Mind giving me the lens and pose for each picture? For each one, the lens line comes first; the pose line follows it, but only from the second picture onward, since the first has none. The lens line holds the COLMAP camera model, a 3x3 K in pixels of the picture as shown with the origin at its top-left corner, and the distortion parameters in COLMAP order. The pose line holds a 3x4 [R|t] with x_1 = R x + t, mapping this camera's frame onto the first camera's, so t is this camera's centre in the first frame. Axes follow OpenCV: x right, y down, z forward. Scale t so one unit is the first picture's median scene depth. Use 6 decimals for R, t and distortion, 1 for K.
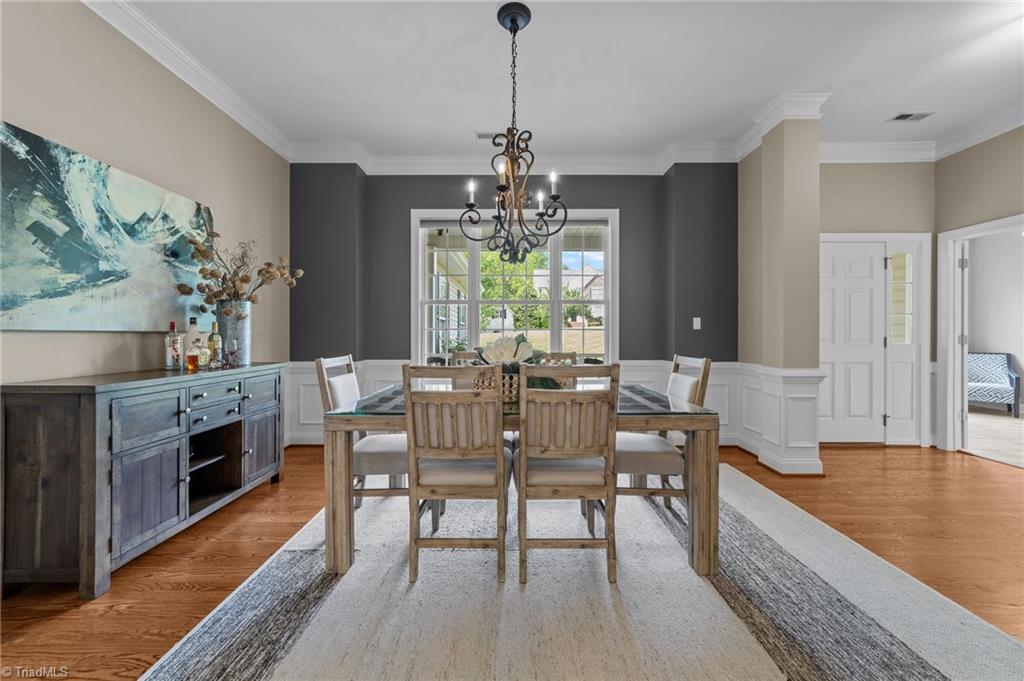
lens RADIAL K [[393.2, 0, 509.2], [0, 393.2, 336.8], [0, 0, 1]] dist [-0.002633, 0.000198]
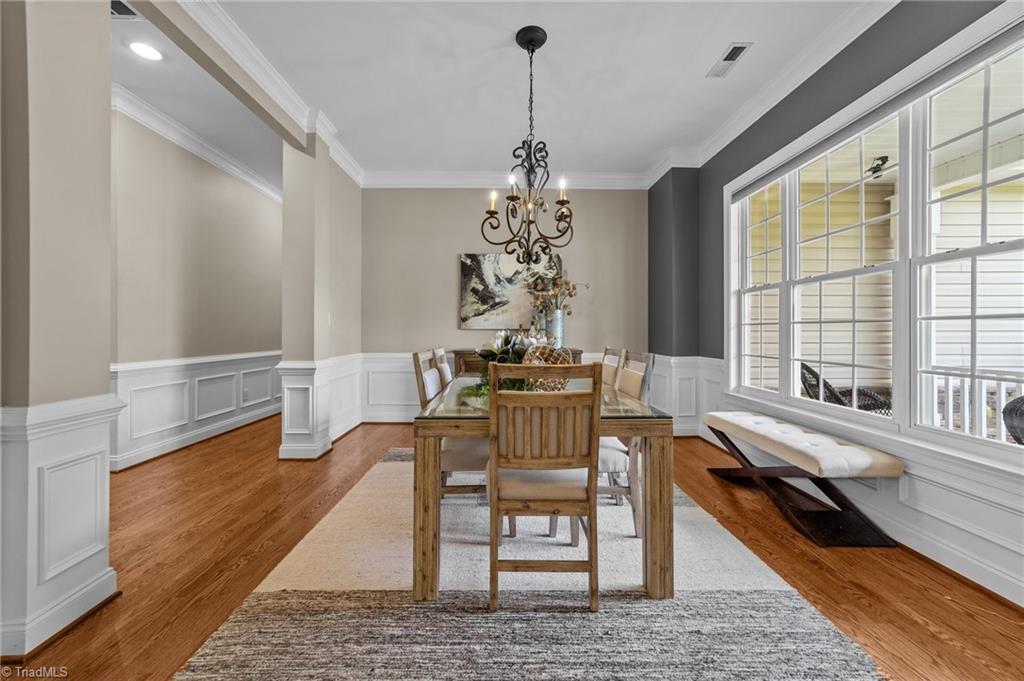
lens RADIAL K [[393.2, 0, 507.1], [0, 393.2, 330.9], [0, 0, 1]] dist [-0.002633, 0.000198]
pose [[0.024824, -0.000184, -0.999692, 1.245661], [-0.005757, 0.999983, -0.000327, -0.004576], [0.999675, 0.005764, 0.024823, 1.035684]]
